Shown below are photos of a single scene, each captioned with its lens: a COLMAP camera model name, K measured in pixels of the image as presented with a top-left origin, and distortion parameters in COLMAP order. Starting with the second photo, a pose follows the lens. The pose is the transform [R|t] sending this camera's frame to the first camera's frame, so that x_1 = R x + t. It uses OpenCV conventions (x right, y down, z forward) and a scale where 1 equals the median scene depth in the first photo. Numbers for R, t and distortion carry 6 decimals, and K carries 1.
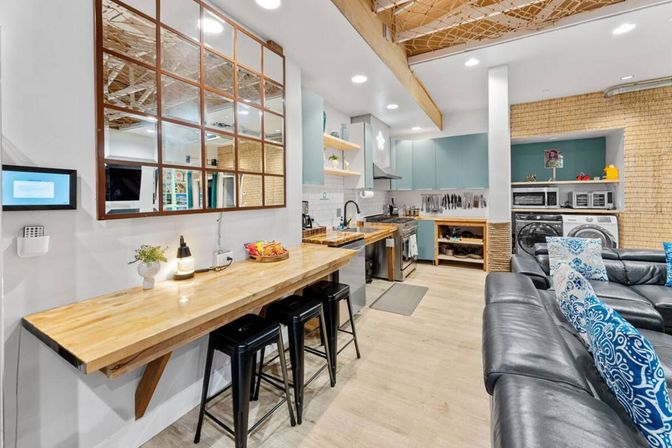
lens RADIAL K [[266.7, 0, 343.1], [0, 266.7, 197.4], [0, 0, 1]] dist [-0.002761, -0.000170]
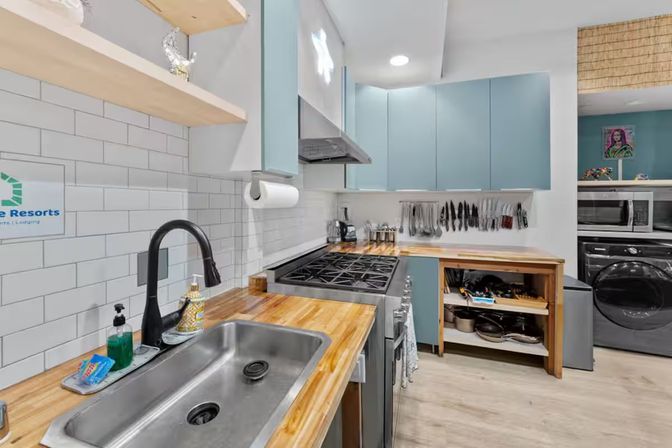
lens RADIAL K [[266.7, 0, 340.4], [0, 266.7, 206.4], [0, 0, 1]] dist [-0.002761, -0.000170]
pose [[0.979801, 0.013979, 0.199487, 0.087807], [-0.015180, 0.999875, 0.004494, -0.001405], [-0.199399, -0.007432, 0.979890, 0.595667]]
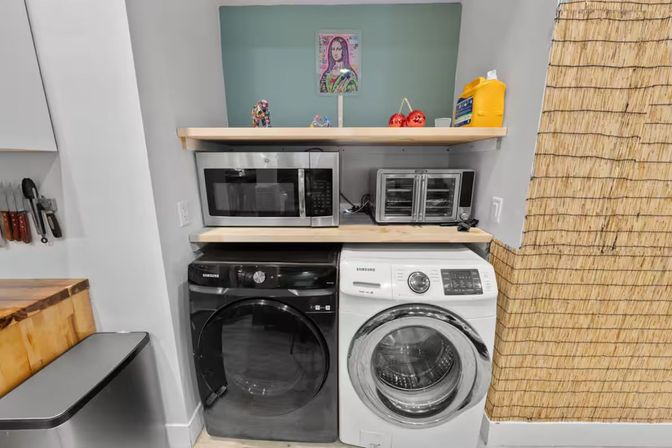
lens RADIAL K [[266.7, 0, 331.6], [0, 266.7, 226.2], [0, 0, 1]] dist [-0.002761, -0.000170]
pose [[0.873940, -0.098960, 0.475853, 0.652325], [-0.005575, 0.976947, 0.213407, -0.021413], [-0.486002, -0.189158, 0.853242, 0.737312]]
